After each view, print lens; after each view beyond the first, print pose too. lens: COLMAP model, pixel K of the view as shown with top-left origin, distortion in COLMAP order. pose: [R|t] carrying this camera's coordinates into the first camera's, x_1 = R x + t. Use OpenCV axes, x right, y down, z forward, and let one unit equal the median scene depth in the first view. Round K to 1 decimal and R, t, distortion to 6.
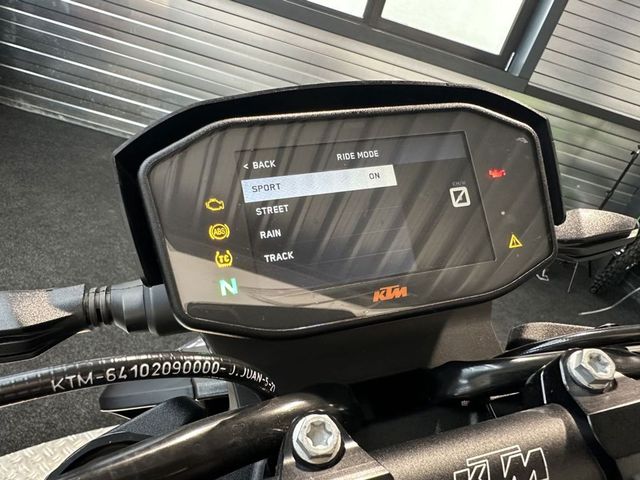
lens RADIAL K [[460.9, 0, 316.3], [0, 460.9, 238.9], [0, 0, 1]] dist [0.005345, -0.024737]
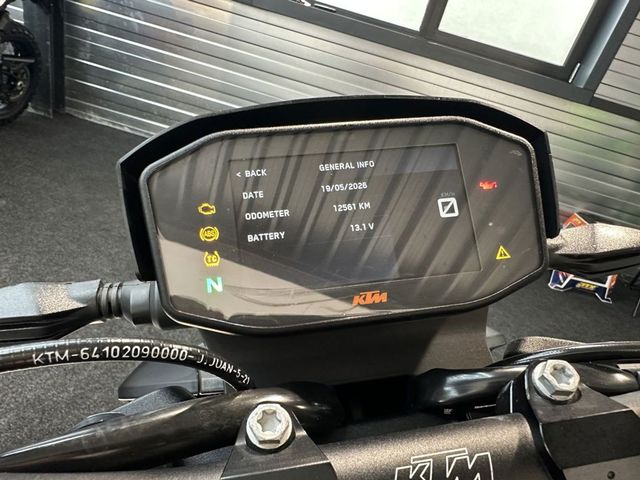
lens RADIAL K [[460.9, 0, 320.2], [0, 460.9, 238.2], [0, 0, 1]] dist [0.005345, -0.024737]
pose [[0.993657, 0.027878, -0.108939, 0.143038], [-0.030778, 0.999213, -0.025031, 0.011384], [0.108155, 0.028225, 0.993733, -0.044856]]
